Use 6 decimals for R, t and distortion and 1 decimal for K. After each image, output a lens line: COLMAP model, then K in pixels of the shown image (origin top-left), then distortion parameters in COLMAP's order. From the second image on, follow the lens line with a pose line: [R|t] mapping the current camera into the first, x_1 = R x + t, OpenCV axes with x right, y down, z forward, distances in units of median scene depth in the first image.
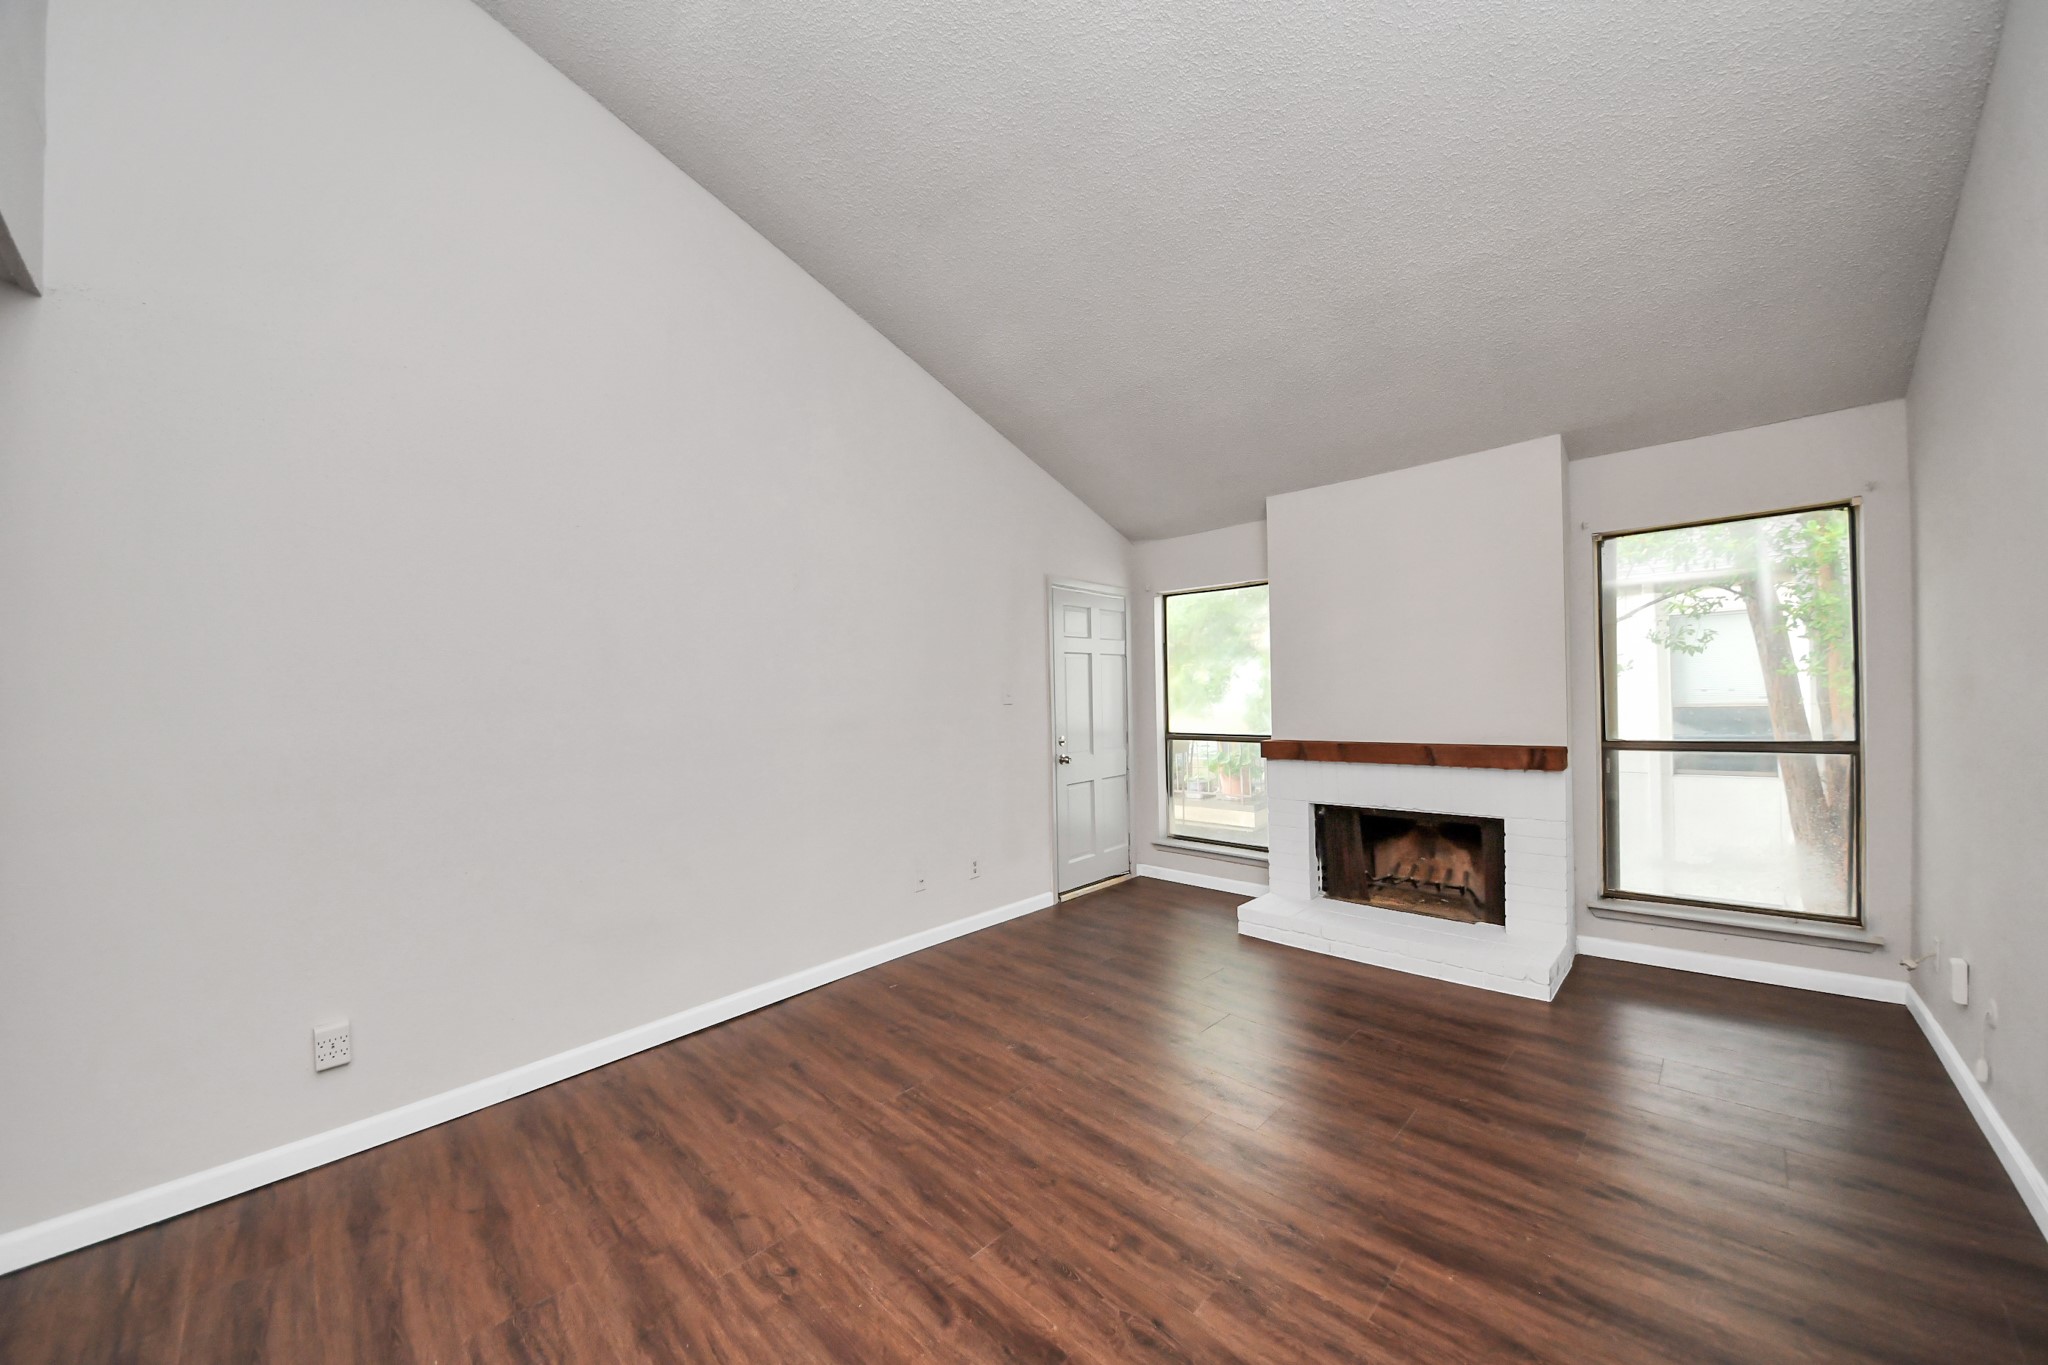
lens RADIAL K [[732.9, 0, 1017.3], [0, 732.9, 690.9], [0, 0, 1]] dist [0.064166, -0.037005]
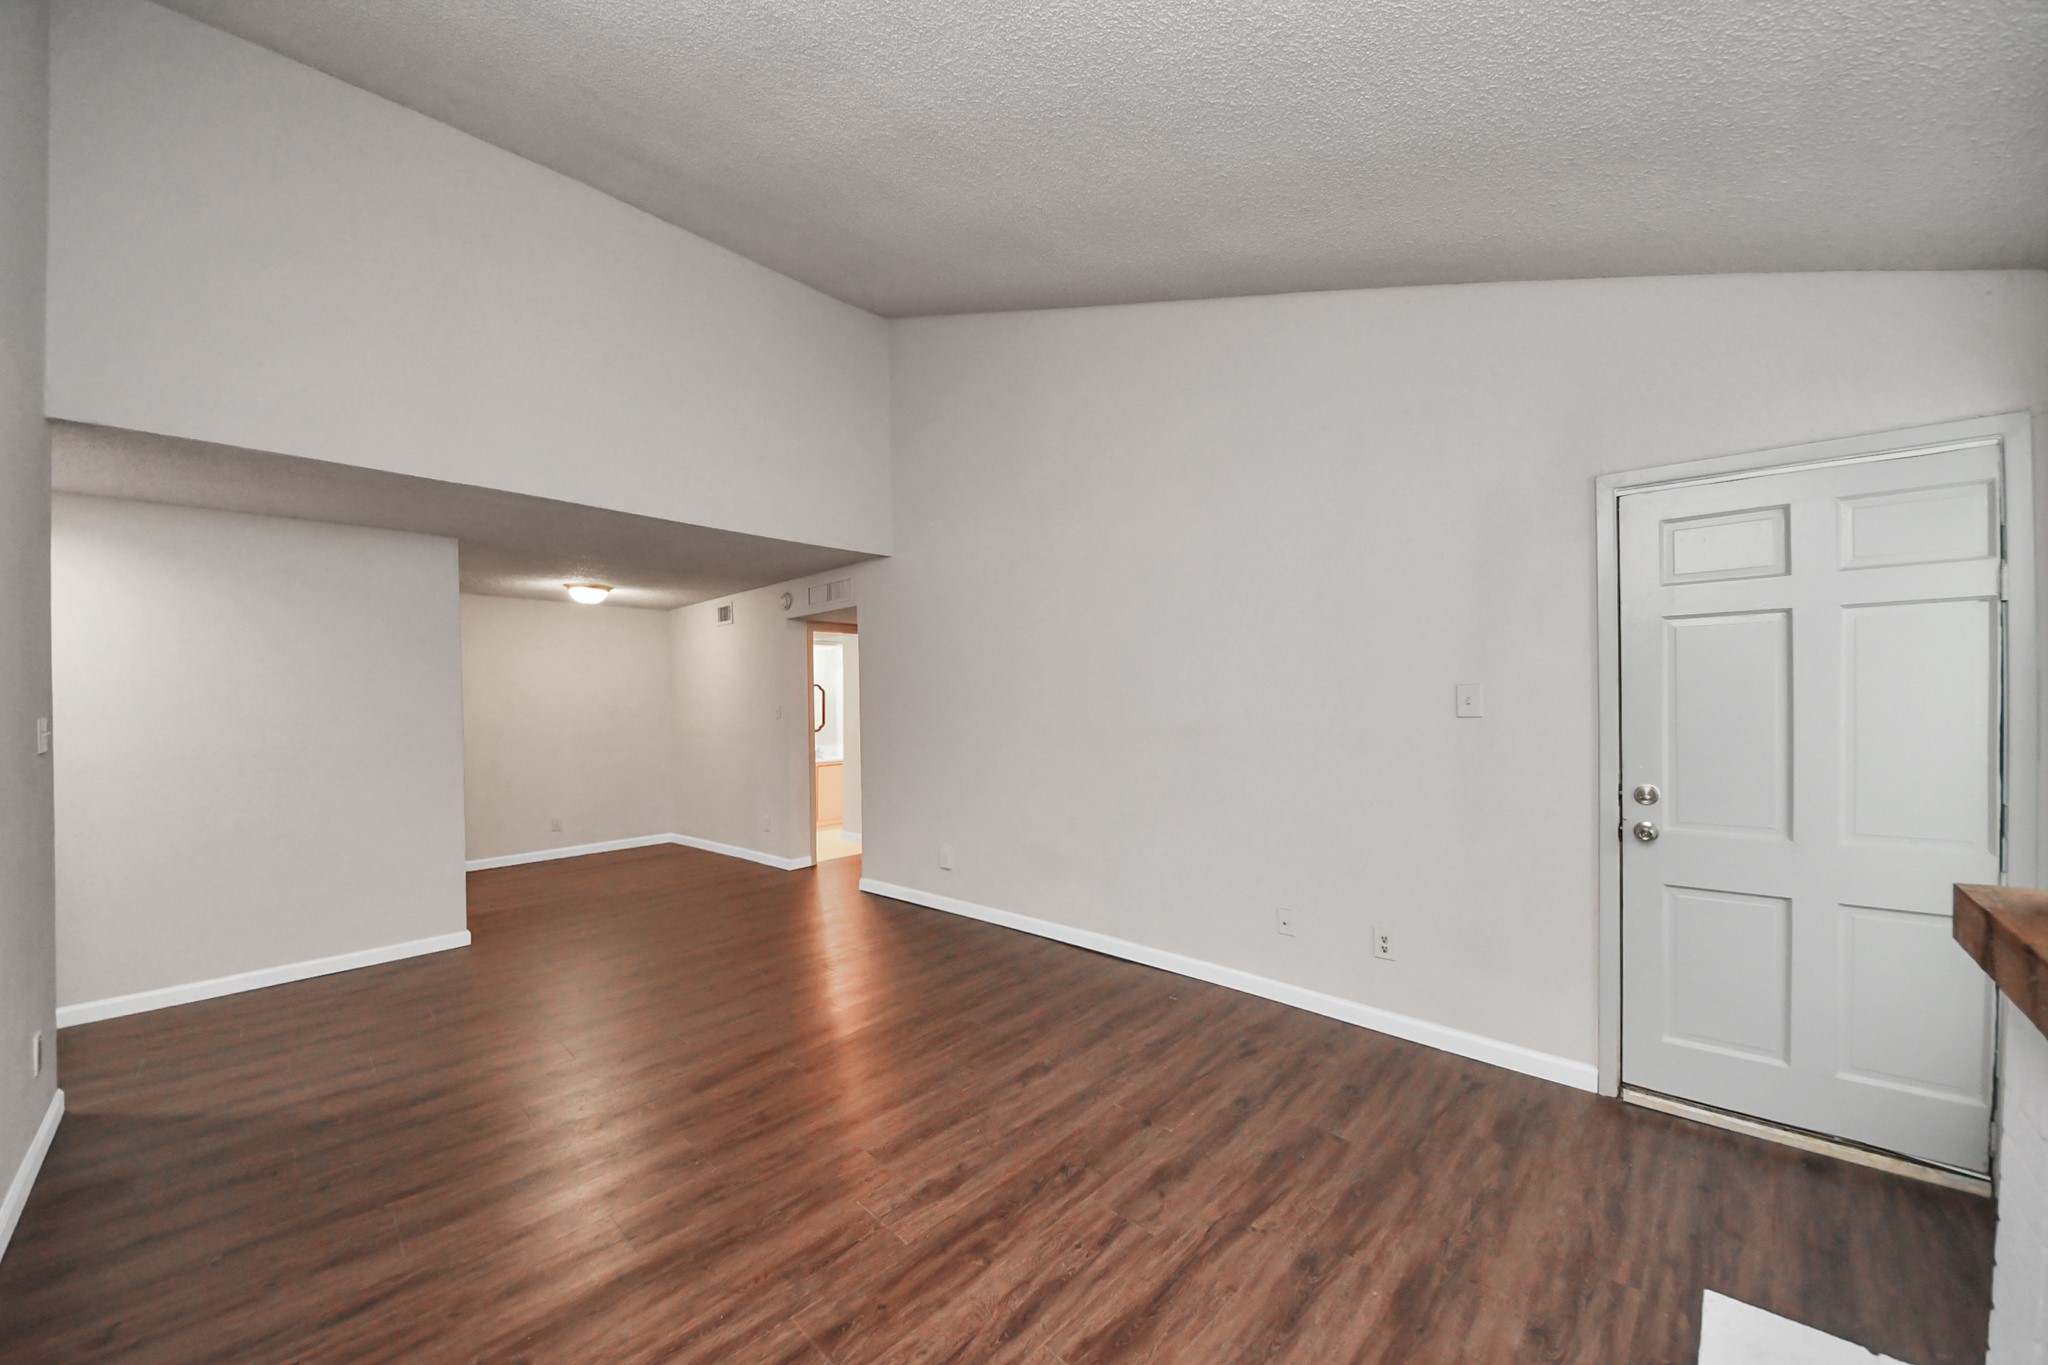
lens RADIAL K [[732.9, 0, 1017.3], [0, 732.9, 690.9], [0, 0, 1]] dist [0.064166, -0.037005]
pose [[0.005308, 0.016311, -0.999853, 0.892326], [0.018898, 0.999687, 0.016408, -0.030216], [0.999807, -0.018982, 0.004998, 0.881531]]
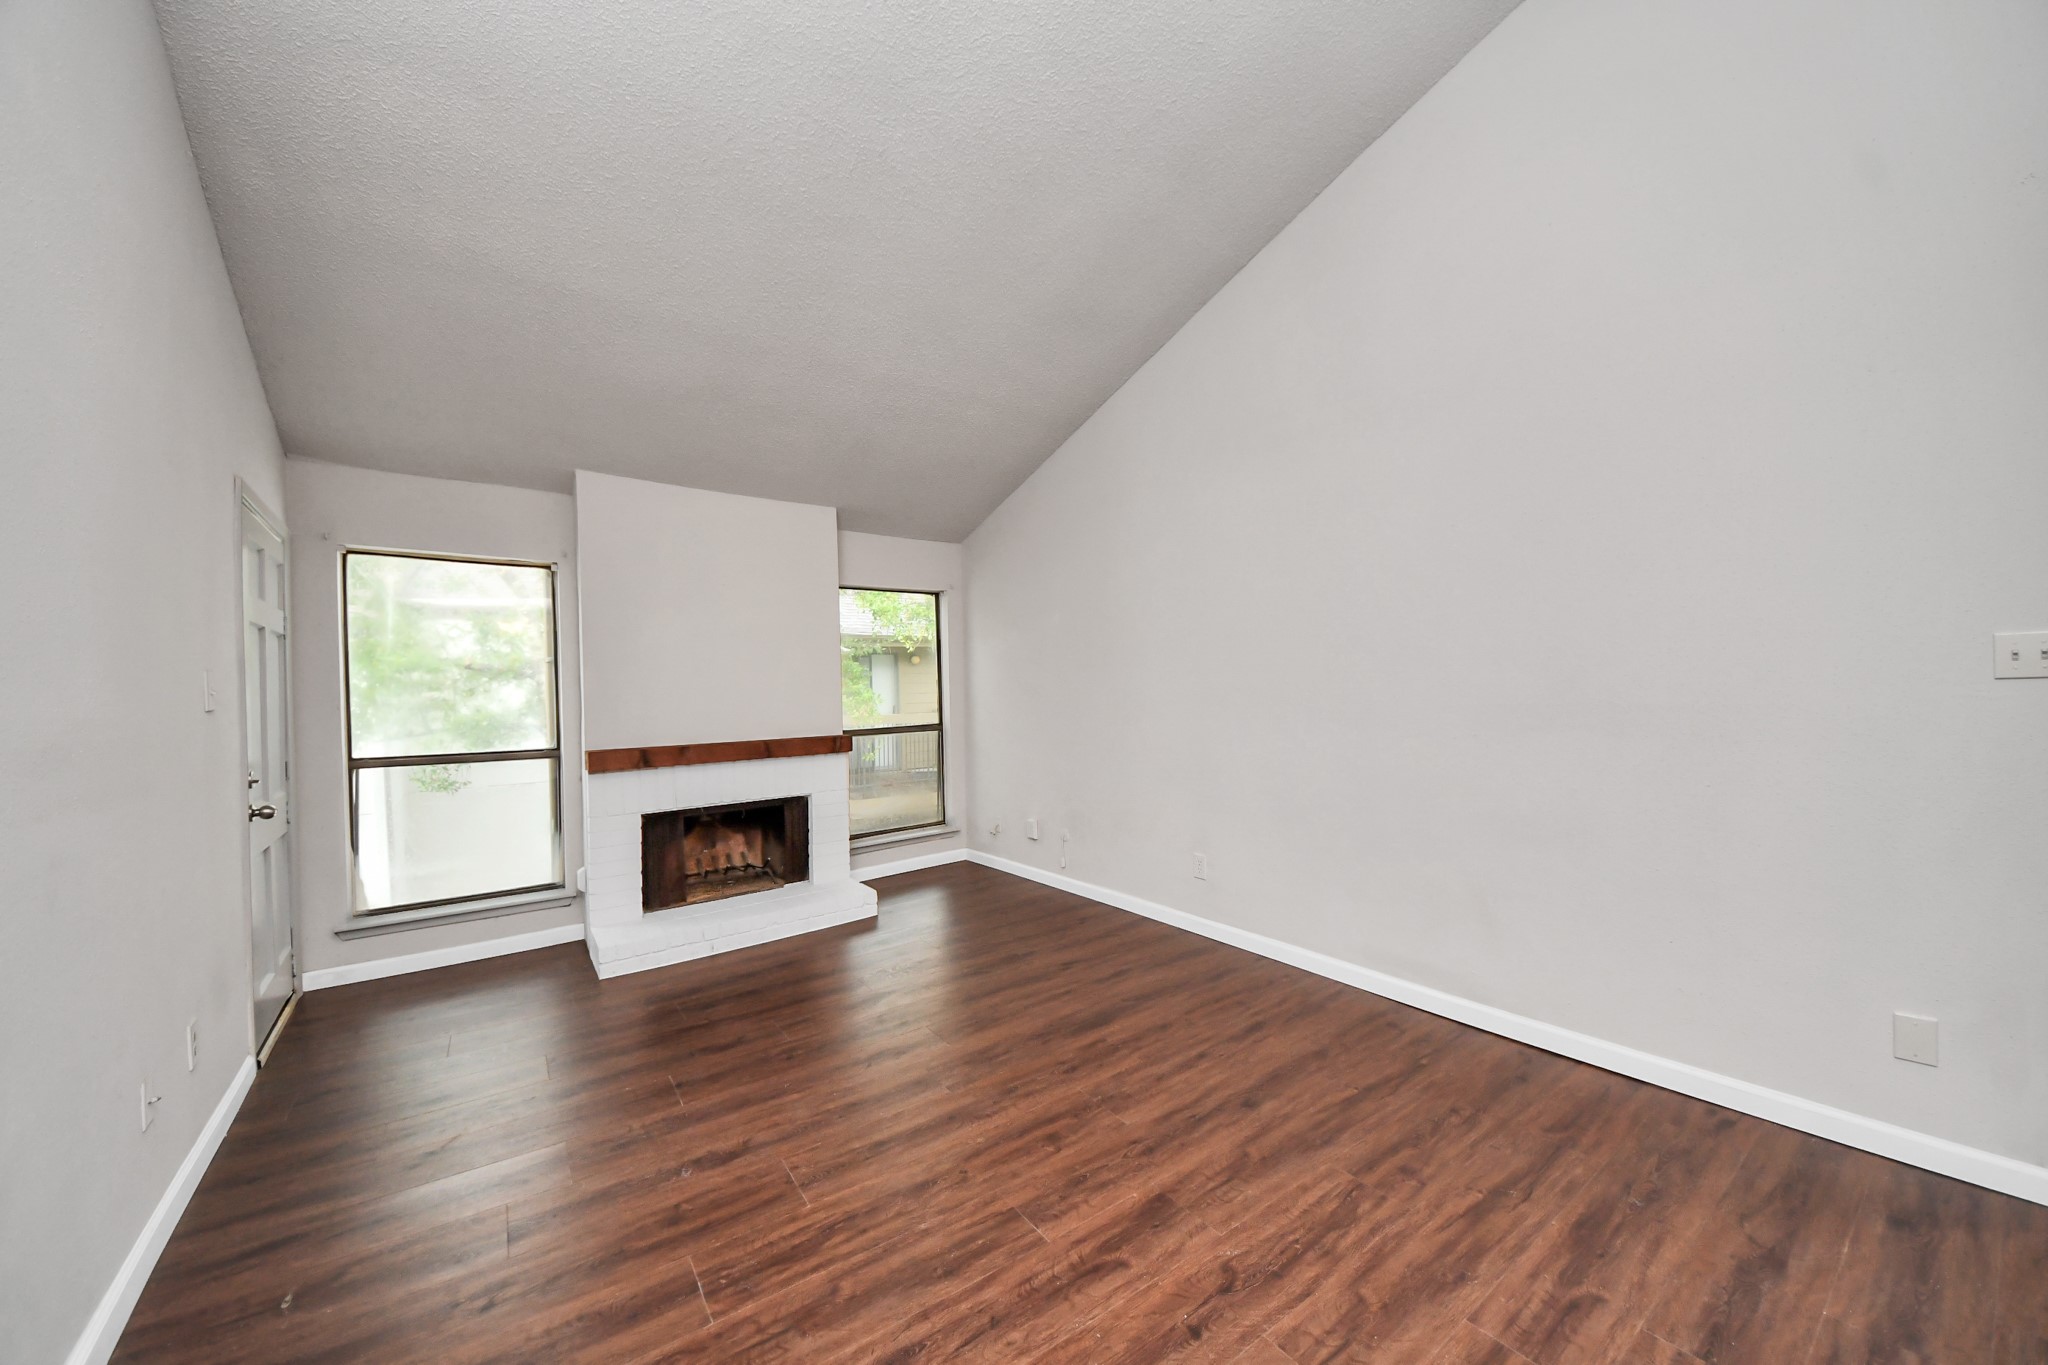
lens RADIAL K [[732.9, 0, 1017.3], [0, 732.9, 690.9], [0, 0, 1]] dist [0.064166, -0.037005]
pose [[0.170747, 0.021129, 0.985088, -0.619789], [0.012983, 0.999635, -0.023692, 0.033262], [-0.985229, 0.016835, 0.170411, 0.506732]]
